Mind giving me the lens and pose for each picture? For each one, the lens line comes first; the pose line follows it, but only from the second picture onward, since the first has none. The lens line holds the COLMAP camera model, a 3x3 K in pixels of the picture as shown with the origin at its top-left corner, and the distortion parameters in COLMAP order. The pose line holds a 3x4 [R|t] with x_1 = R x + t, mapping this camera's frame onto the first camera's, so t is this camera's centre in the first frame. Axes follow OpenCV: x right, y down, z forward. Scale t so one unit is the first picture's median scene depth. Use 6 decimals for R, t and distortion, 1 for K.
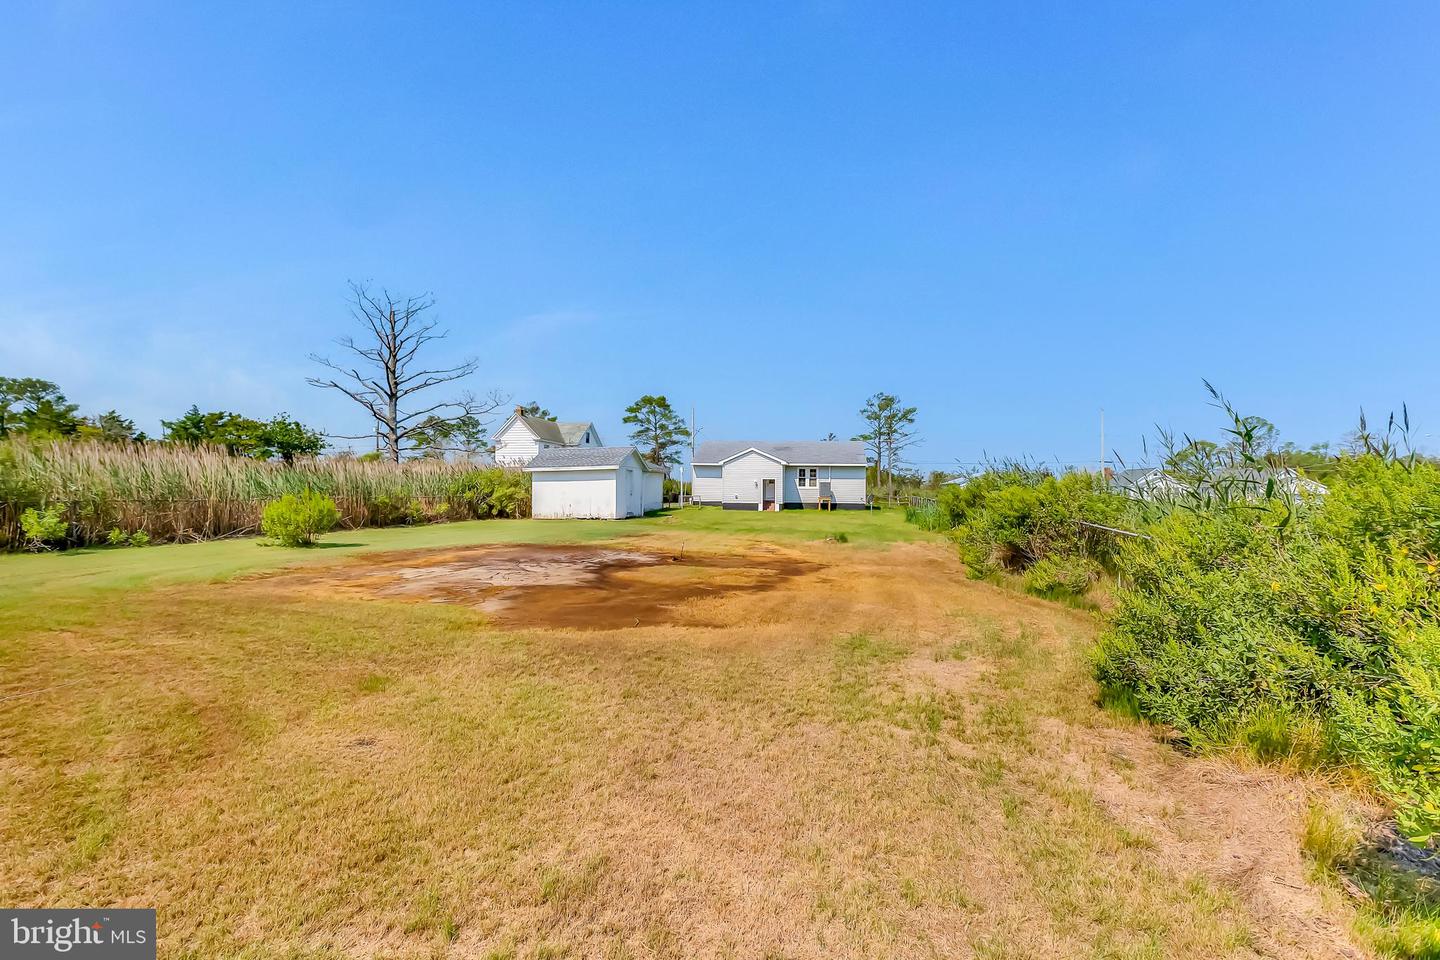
lens RADIAL K [[653.4, 0, 721.1], [0, 653.4, 484.7], [0, 0, 1]] dist [0.023898, -0.000163]
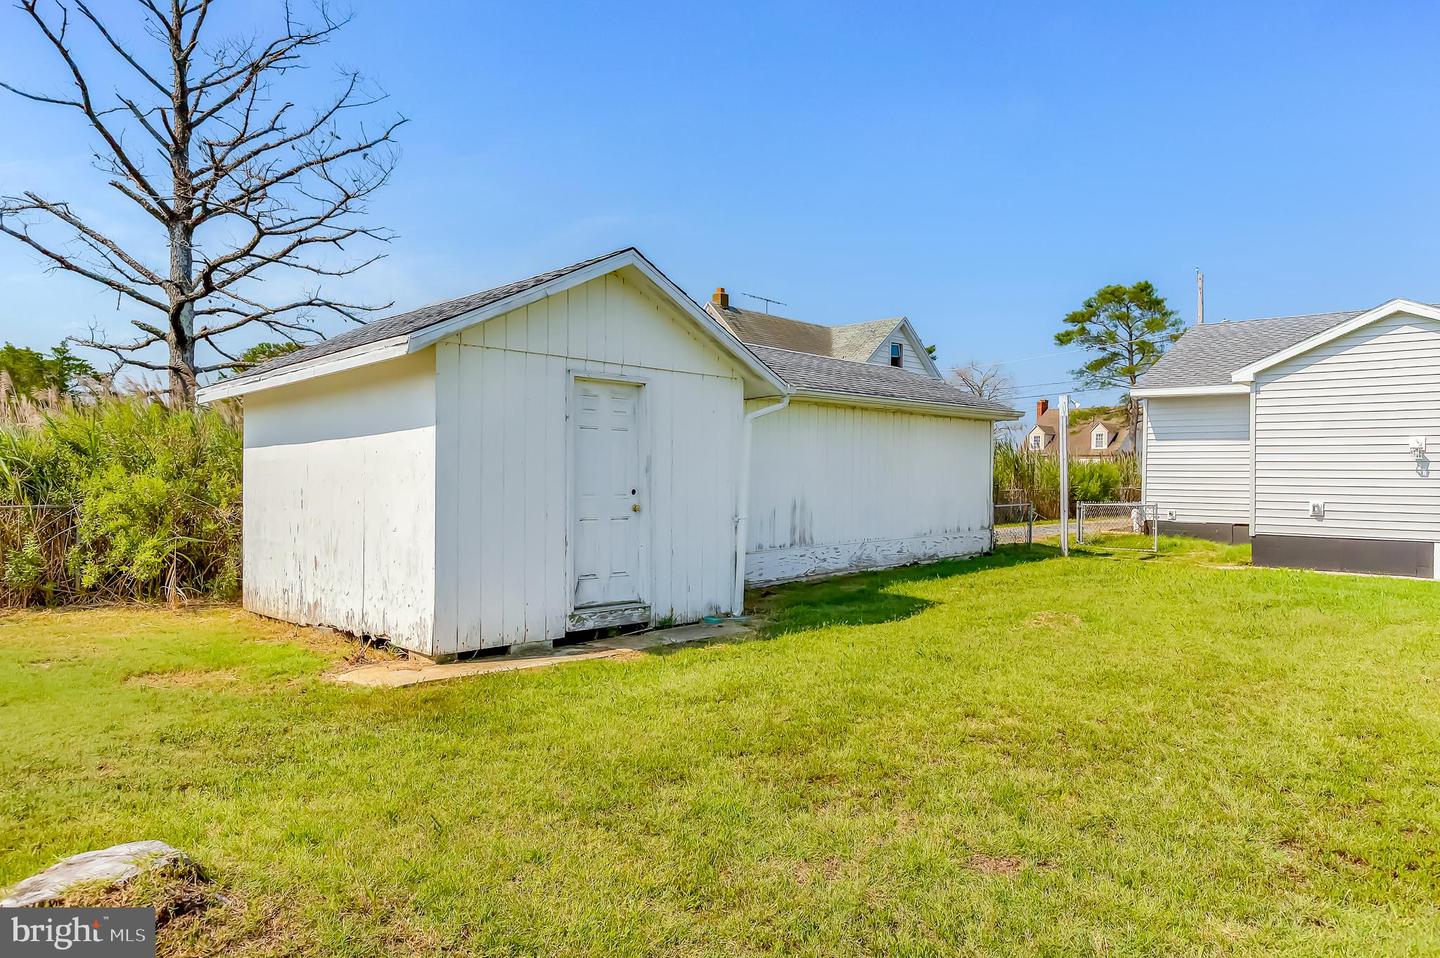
lens RADIAL K [[889.4, 0, 727.3], [0, 889.4, 478.3], [0, 0, 1]] dist [0.021546, -0.000005]
pose [[0.838389, 0.006334, -0.545036, 0.017168], [-0.001640, 0.999957, 0.009097, 0.002163], [0.545070, -0.006733, 0.838363, 0.459394]]
